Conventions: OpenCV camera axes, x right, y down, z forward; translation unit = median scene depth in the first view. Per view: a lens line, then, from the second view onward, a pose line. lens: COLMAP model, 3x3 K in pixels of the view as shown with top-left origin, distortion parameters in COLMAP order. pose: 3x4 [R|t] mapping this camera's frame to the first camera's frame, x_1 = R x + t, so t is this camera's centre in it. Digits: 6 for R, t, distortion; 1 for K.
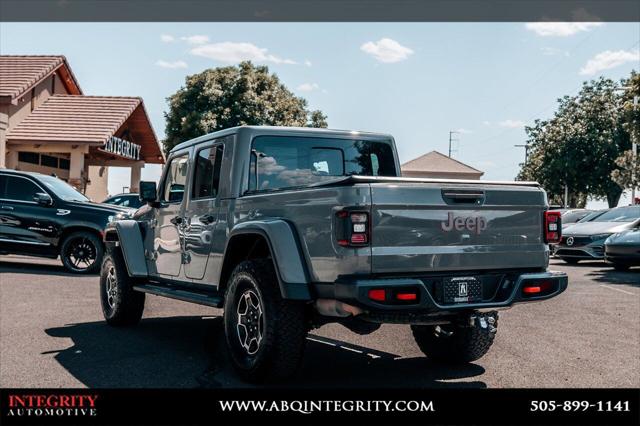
lens RADIAL K [[858.6, 0, 320.0], [0, 858.6, 213.0], [0, 0, 1]] dist [-0.016103, -0.000001]
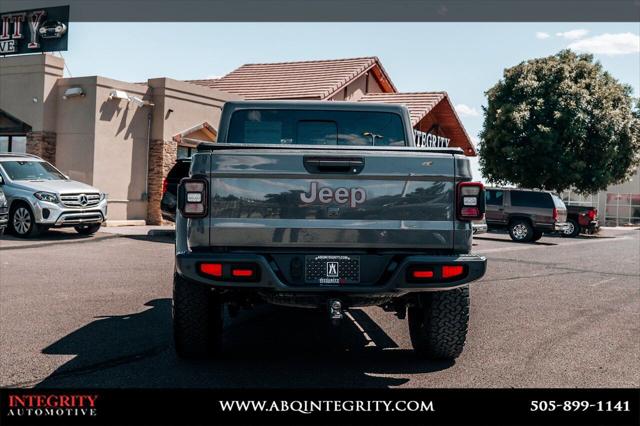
lens RADIAL K [[828.5, 0, 320.0], [0, 828.5, 213.0], [0, 0, 1]] dist [-0.027883, -0.009873]
pose [[0.895687, 0.011125, -0.444545, 0.189995], [-0.008803, 0.999935, 0.007288, 0.008830], [0.444597, -0.002614, 0.895727, 0.082814]]
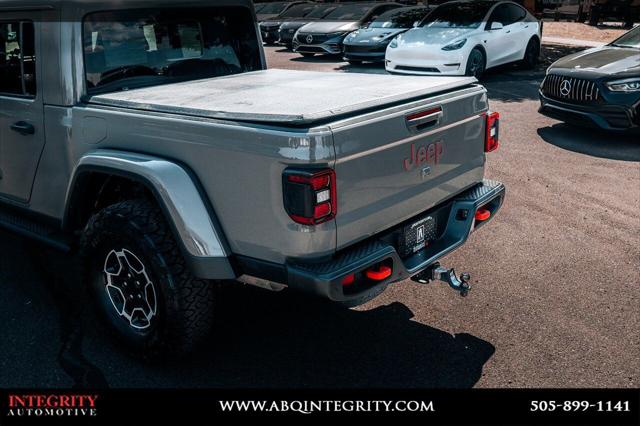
lens RADIAL K [[678.5, 0, 320.0], [0, 678.5, 213.0], [0, 0, 1]] dist [-0.020011, -0.011201]
pose [[0.929242, -0.134750, 0.344024, -0.047934], [0.018918, 0.947253, 0.319927, -0.047536], [-0.368988, -0.290781, 0.882777, 0.172329]]
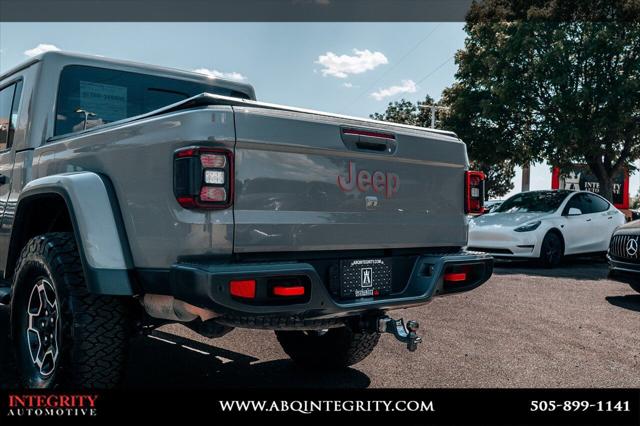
lens RADIAL K [[678.5, 0, 320.0], [0, 678.5, 213.0], [0, 0, 1]] dist [-0.020011, -0.011201]
pose [[0.976225, 0.015254, 0.216221, 0.005237], [-0.016063, 0.999869, 0.001986, 0.013364], [-0.216163, -0.005412, 0.976342, 0.173722]]
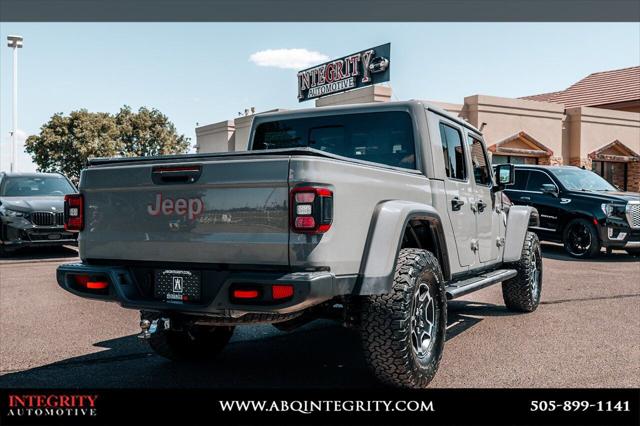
lens RADIAL K [[696.1, 0, 320.0], [0, 696.1, 213.0], [0, 0, 1]] dist [-0.024511, -0.019110]
pose [[0.523586, -0.004015, -0.851963, 0.291743], [0.014232, 0.999891, 0.004035, 0.006415], [0.851854, -0.014238, 0.523586, 0.272356]]
